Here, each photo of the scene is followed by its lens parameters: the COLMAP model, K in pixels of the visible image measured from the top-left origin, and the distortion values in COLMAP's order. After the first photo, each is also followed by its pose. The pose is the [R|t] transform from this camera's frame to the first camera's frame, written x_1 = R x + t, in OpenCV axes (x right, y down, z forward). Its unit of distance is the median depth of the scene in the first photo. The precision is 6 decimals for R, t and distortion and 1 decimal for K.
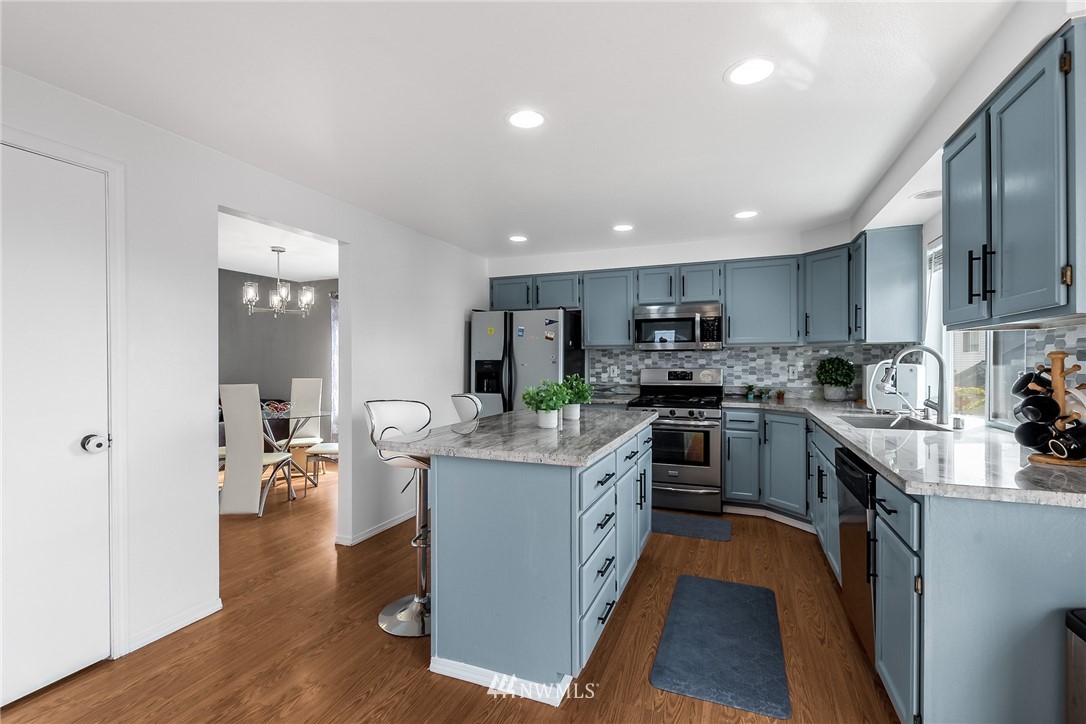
lens RADIAL K [[483.2, 0, 536.3], [0, 483.2, 360.1], [0, 0, 1]] dist [0.004271, 0.000477]
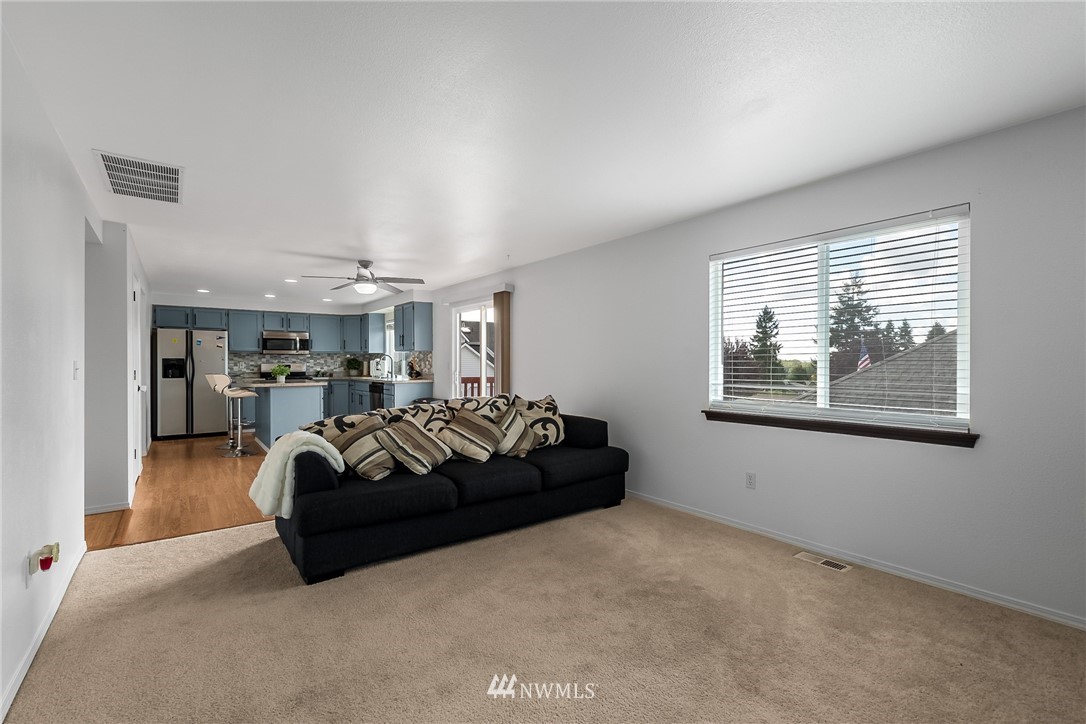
lens RADIAL K [[483.2, 0, 536.3], [0, 483.2, 360.1], [0, 0, 1]] dist [0.004271, 0.000477]
pose [[0.507141, 0.003024, 0.861858, -0.942467], [0.000284, 0.999993, -0.003676, 0.012381], [-0.861863, 0.002109, 0.507136, -0.957228]]
